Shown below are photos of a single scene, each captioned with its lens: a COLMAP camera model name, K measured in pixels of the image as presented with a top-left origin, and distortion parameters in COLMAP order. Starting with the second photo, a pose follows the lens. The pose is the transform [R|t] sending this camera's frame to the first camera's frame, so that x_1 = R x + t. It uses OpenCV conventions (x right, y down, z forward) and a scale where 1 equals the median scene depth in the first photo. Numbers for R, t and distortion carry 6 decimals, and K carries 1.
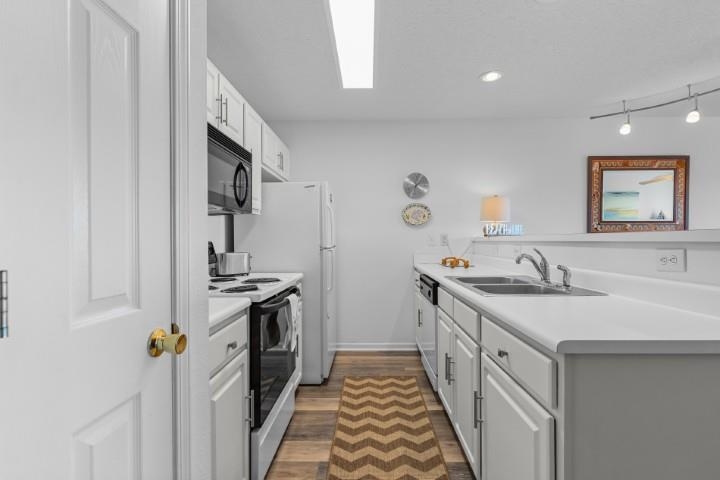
lens RADIAL K [[342.8, 0, 358.9], [0, 342.8, 242.4], [0, 0, 1]] dist [-0.000431, 0.003362]
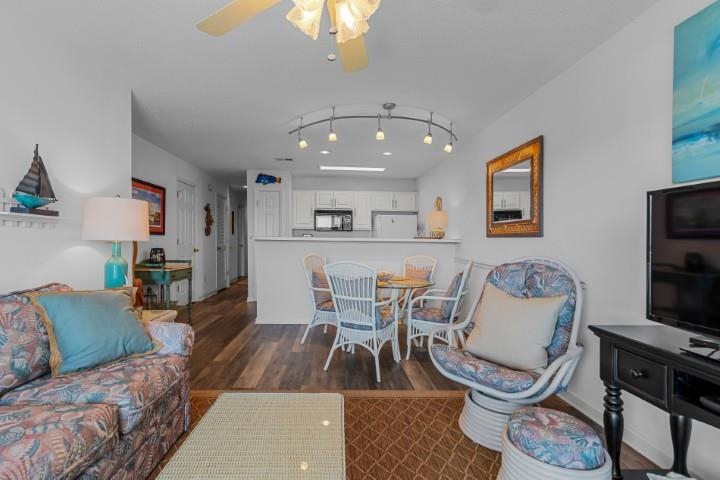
lens RADIAL K [[362.8, 0, 352.5], [0, 362.8, 239.5], [0, 0, 1]] dist [0.001738, 0.000342]
pose [[0.070201, 0.006246, -0.997513, 1.802967], [-0.018976, 0.999808, 0.004925, -0.008186], [0.997352, 0.018583, 0.070306, 0.502841]]
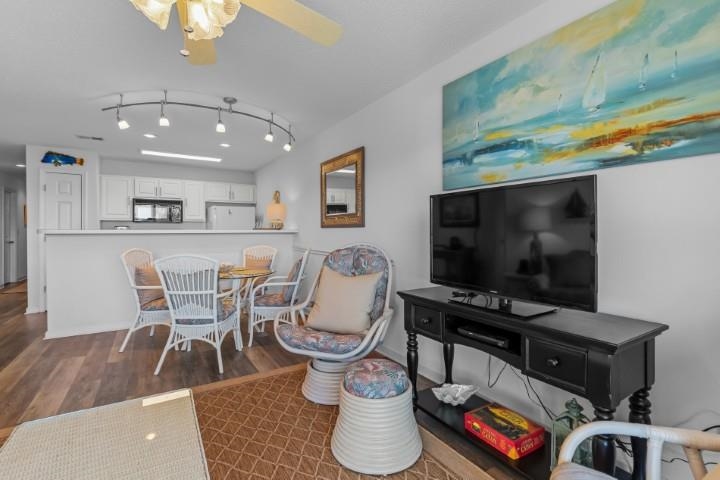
lens RADIAL K [[342.8, 0, 373.3], [0, 342.8, 230.6], [0, 0, 1]] dist [-0.000431, 0.003362]
pose [[0.554632, 0.002380, -0.832092, 1.824619], [-0.005182, 0.999986, -0.000593, -0.007696], [0.832079, 0.004641, 0.554637, 0.482484]]
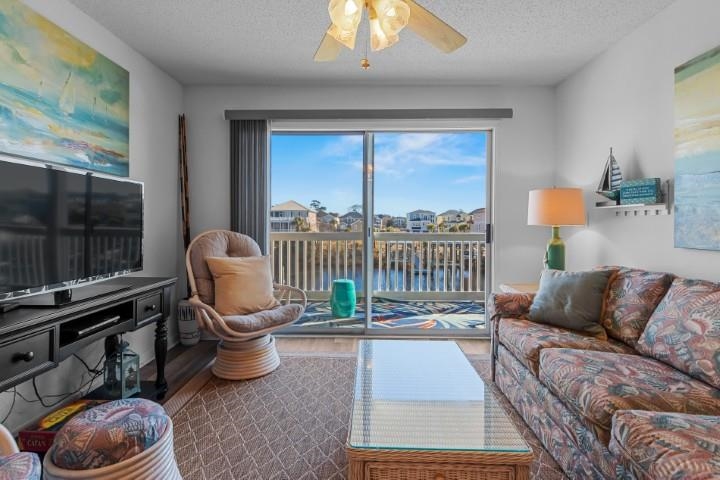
lens RADIAL K [[342.8, 0, 365.1], [0, 342.8, 227.2], [0, 0, 1]] dist [-0.000431, 0.003362]
pose [[-0.020197, -0.011367, 0.999731, 1.016080], [-0.001950, 0.999934, 0.011330, -0.000276], [-0.999794, -0.001721, -0.020218, 0.521962]]
